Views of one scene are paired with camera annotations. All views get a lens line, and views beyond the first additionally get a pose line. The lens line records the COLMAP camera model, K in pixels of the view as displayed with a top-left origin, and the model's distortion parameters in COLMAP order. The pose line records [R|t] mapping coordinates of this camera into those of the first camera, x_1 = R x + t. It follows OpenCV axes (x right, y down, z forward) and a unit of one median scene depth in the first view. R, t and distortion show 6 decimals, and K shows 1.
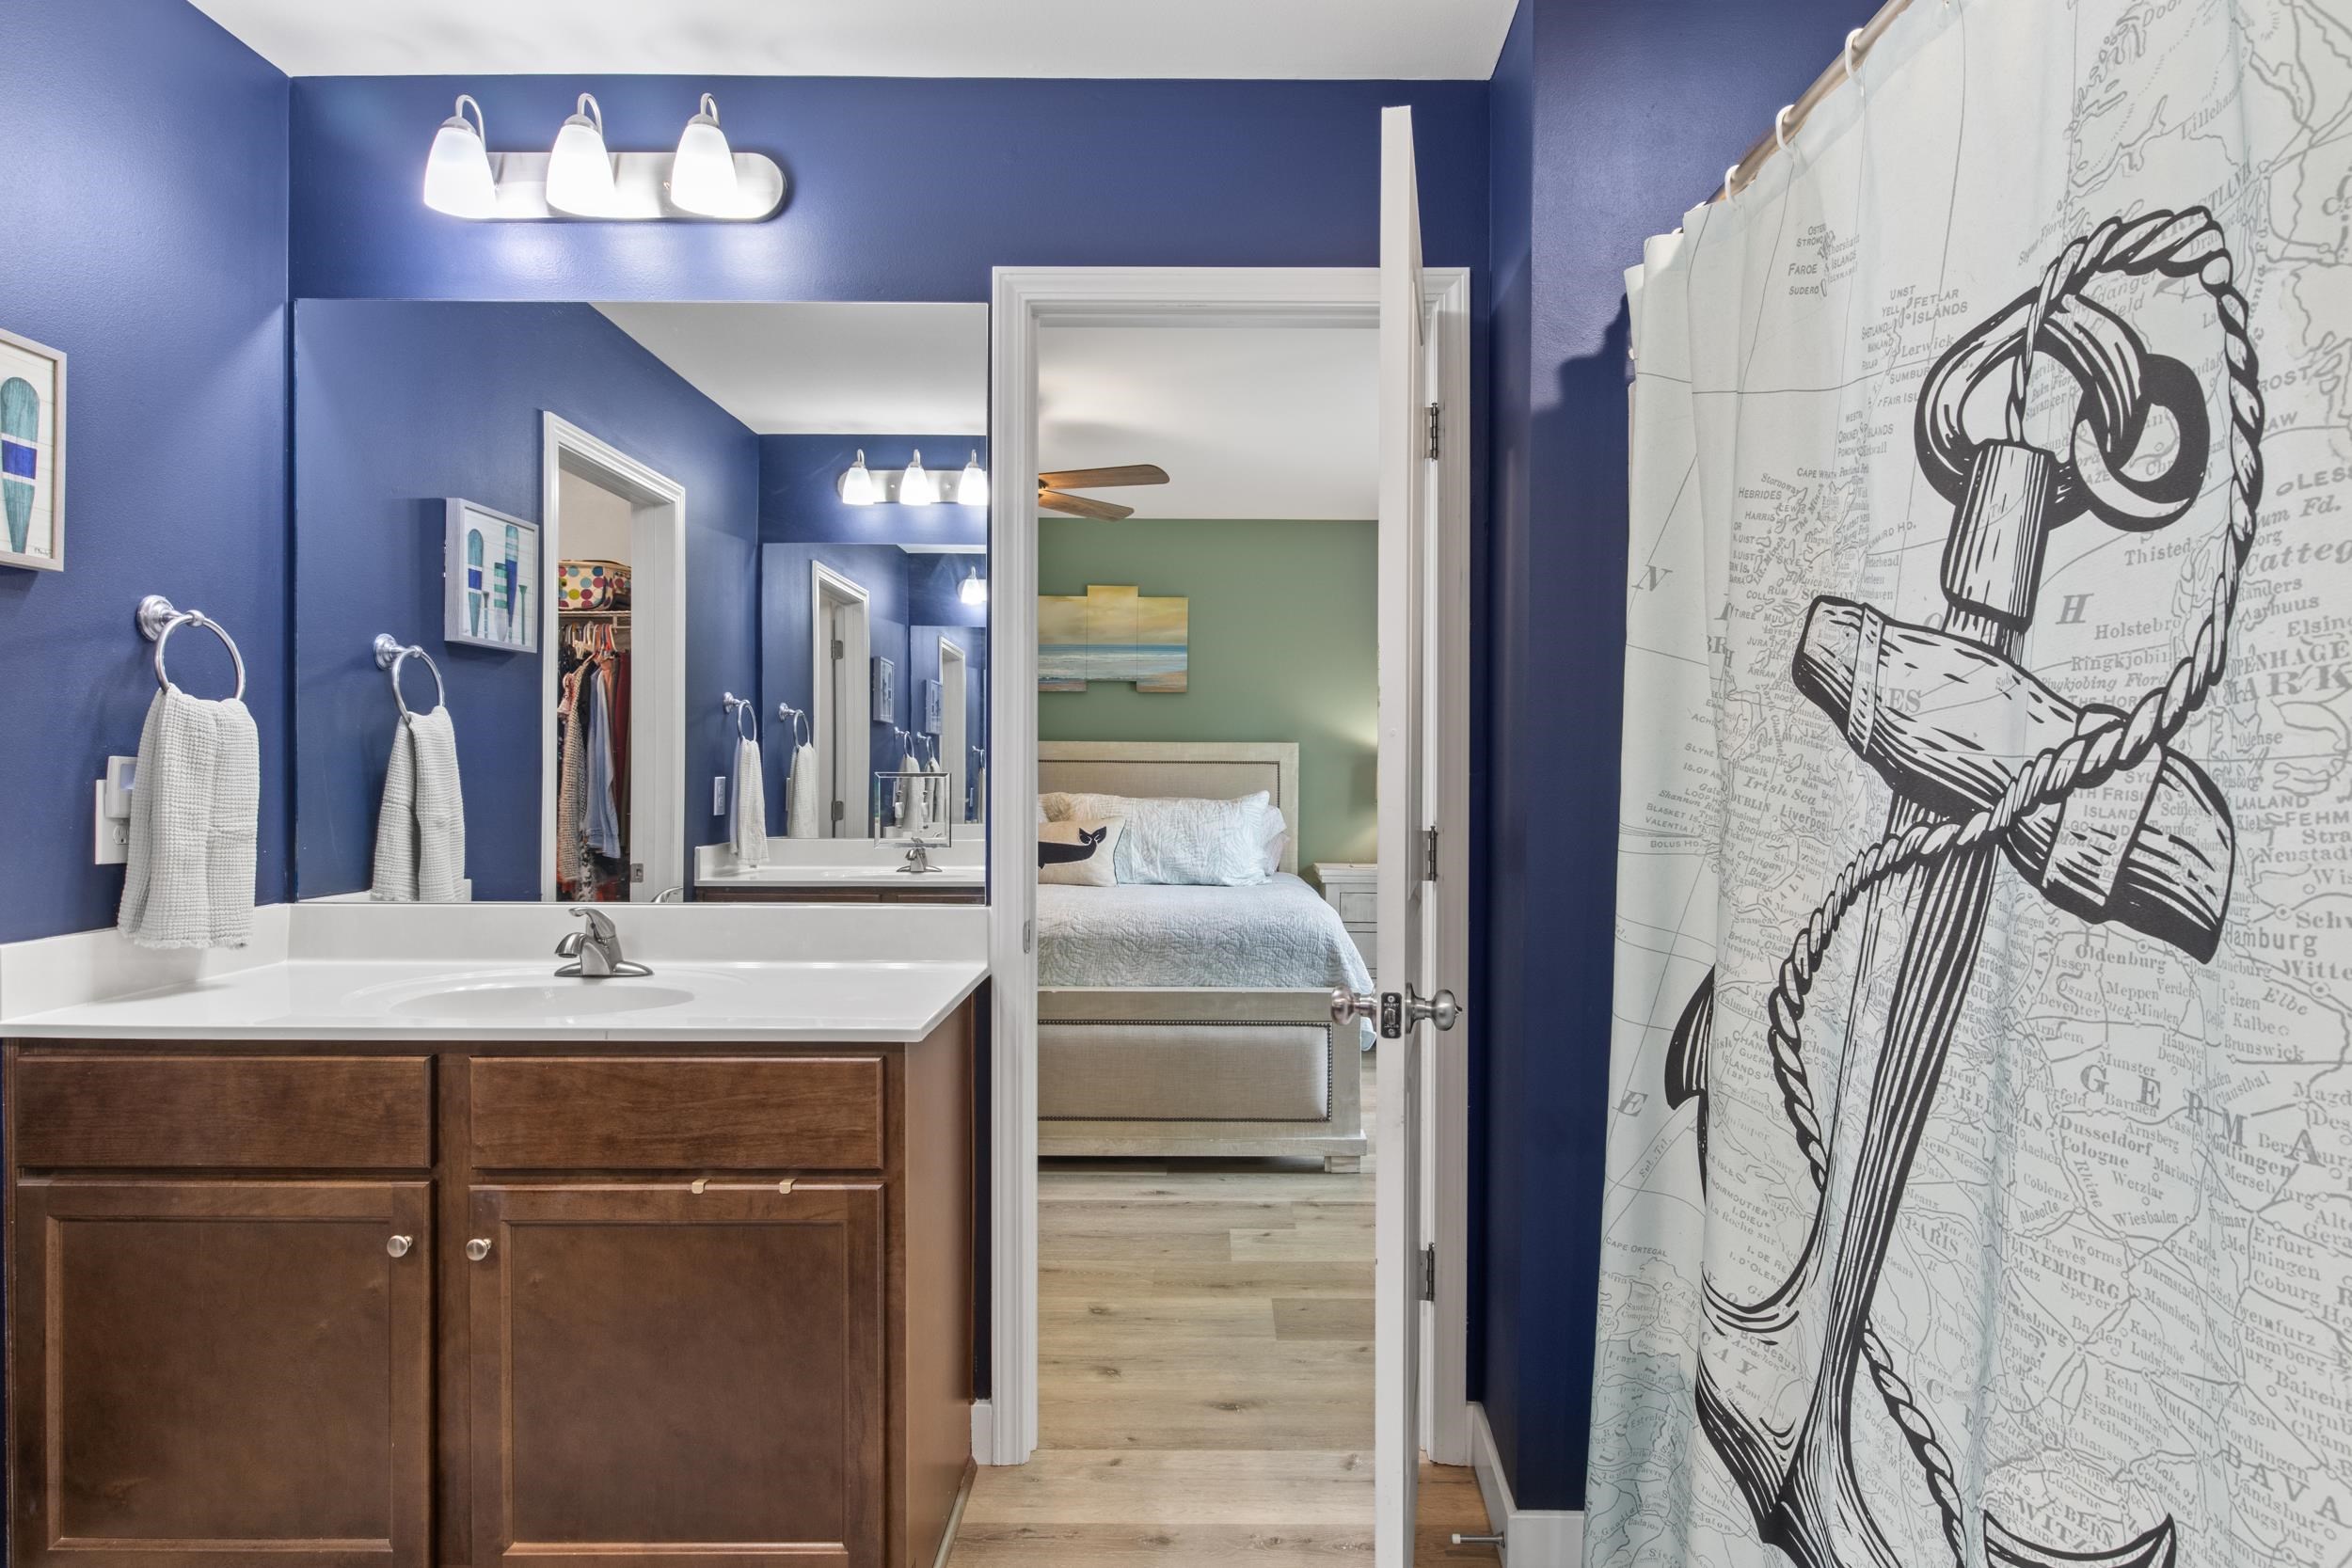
lens RADIAL K [[1299.5, 0, 1180.6], [0, 1299.5, 782.7], [0, 0, 1]] dist [-0.002701, 0.001585]
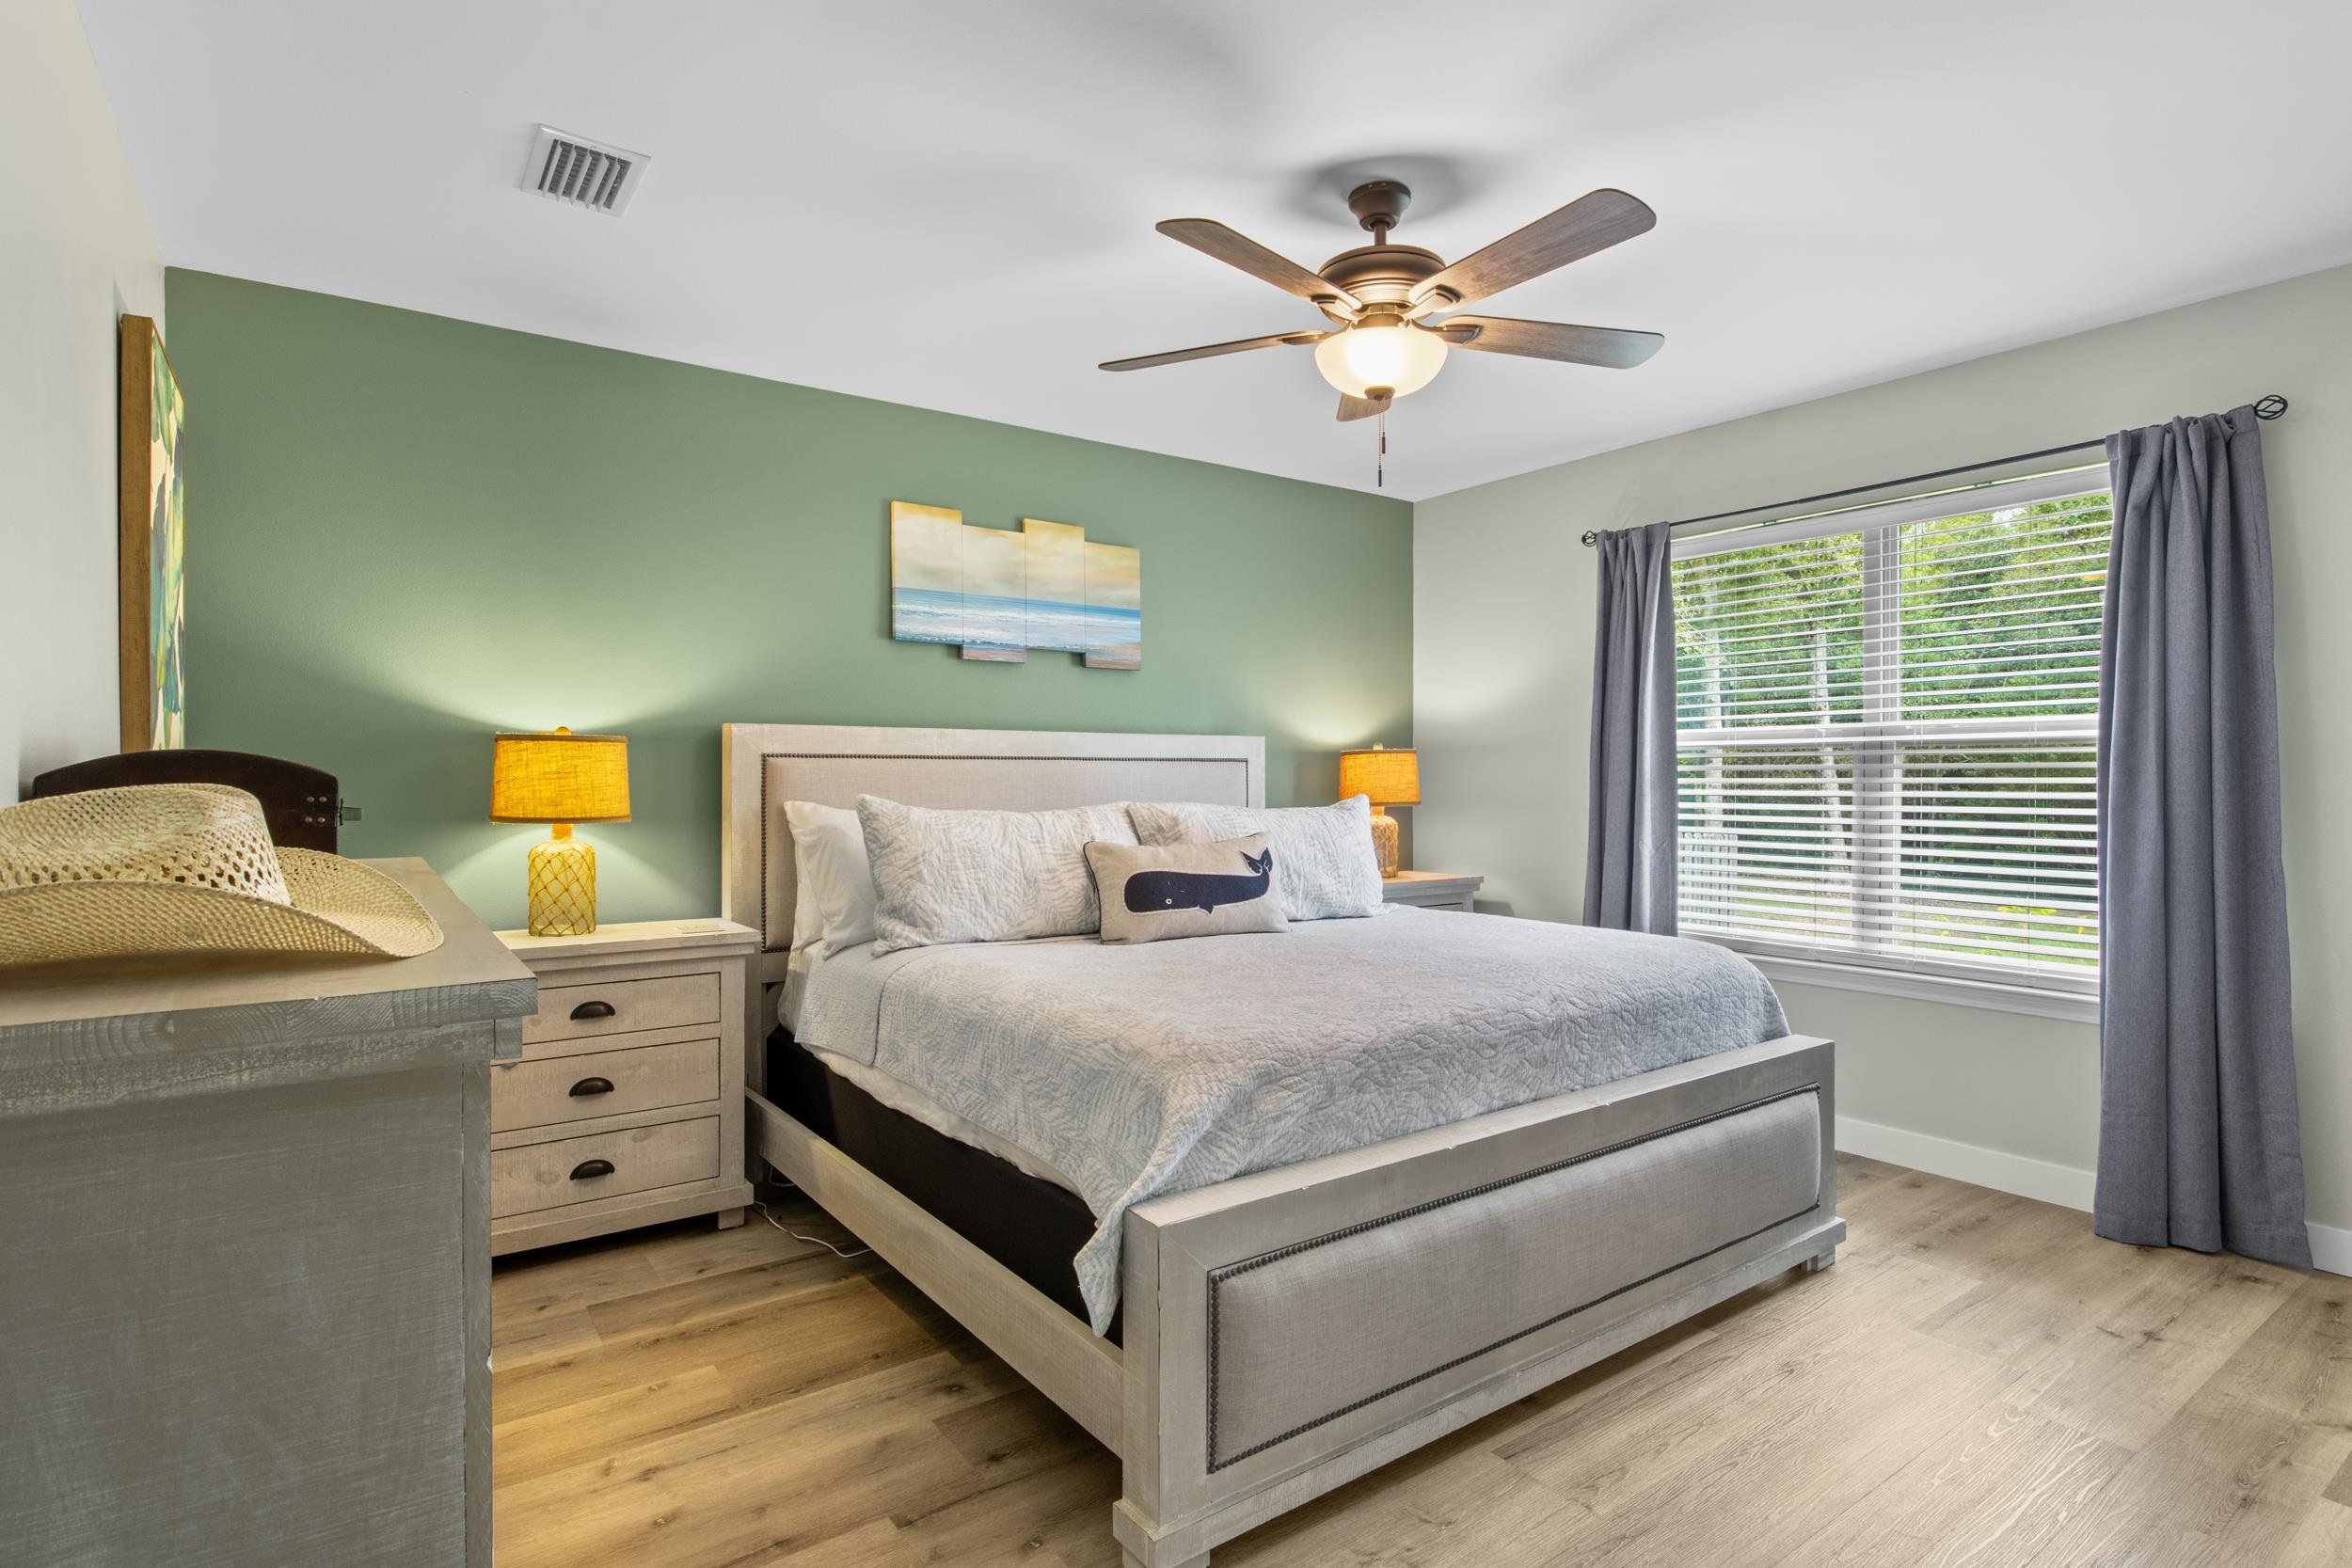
lens RADIAL K [[1185.7, 0, 1166.4], [0, 1185.7, 761.9], [0, 0, 1]] dist [-0.004774, -0.000224]
pose [[0.798245, -0.000293, 0.602332, -0.412309], [0.010071, 0.999867, -0.012861, -0.004997], [-0.602248, 0.016333, 0.798142, 0.421240]]
